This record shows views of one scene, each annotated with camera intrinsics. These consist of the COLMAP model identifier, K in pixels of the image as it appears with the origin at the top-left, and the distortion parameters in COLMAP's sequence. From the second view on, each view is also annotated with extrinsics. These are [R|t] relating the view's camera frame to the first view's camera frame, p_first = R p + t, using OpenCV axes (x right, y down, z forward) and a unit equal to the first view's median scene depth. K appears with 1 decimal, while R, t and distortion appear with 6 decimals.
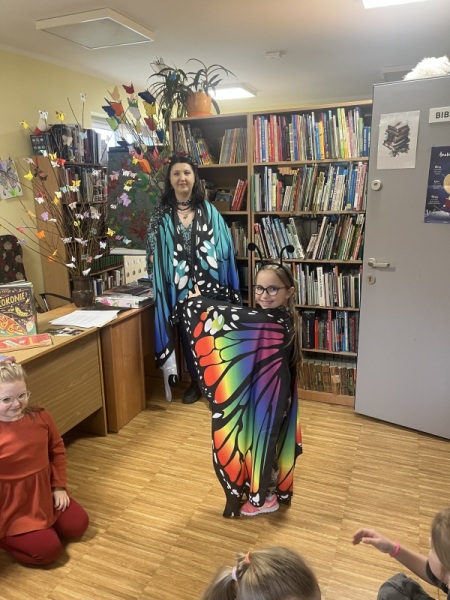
lens RADIAL K [[455.6, 0, 222.3], [0, 455.6, 302.1], [0, 0, 1]] dist [0.068061, -0.089015]
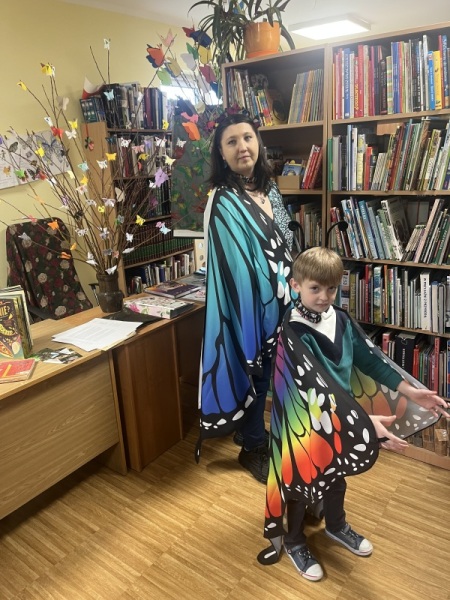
lens RADIAL K [[455.6, 0, 224.8], [0, 455.6, 300.6], [0, 0, 1]] dist [0.068061, -0.089015]
pose [[0.966662, 0.050447, -0.251037, 0.098997], [-0.030928, 0.996226, 0.081100, -0.082591], [0.254181, -0.070632, 0.964574, 0.266485]]
